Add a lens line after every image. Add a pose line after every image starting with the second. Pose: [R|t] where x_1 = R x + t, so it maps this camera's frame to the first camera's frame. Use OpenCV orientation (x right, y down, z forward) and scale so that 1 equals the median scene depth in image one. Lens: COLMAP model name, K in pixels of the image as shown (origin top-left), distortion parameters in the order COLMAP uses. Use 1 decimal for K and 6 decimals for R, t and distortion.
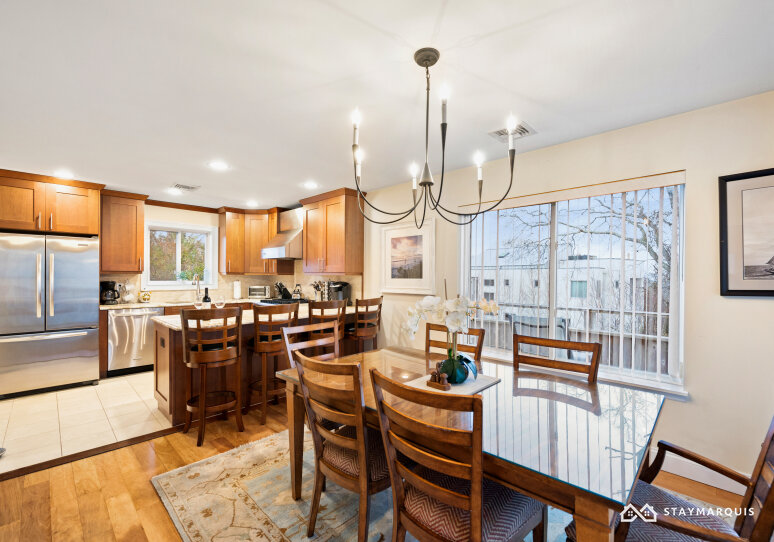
lens RADIAL K [[349.1, 0, 387.1], [0, 349.1, 272.8], [0, 0, 1]] dist [0.000170, 0.000008]
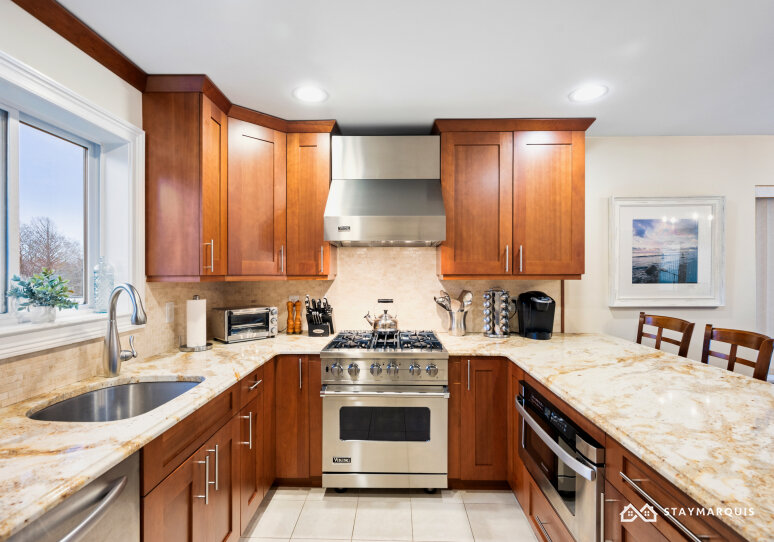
lens RADIAL K [[374.0, 0, 387.0], [0, 374.0, 273.1], [0, 0, 1]] dist [0.000516, 0.000039]
pose [[0.719829, -0.000242, 0.694151, -0.778251], [-0.002666, 0.999992, 0.003113, -0.003796], [-0.694146, -0.004092, 0.719823, 0.832273]]
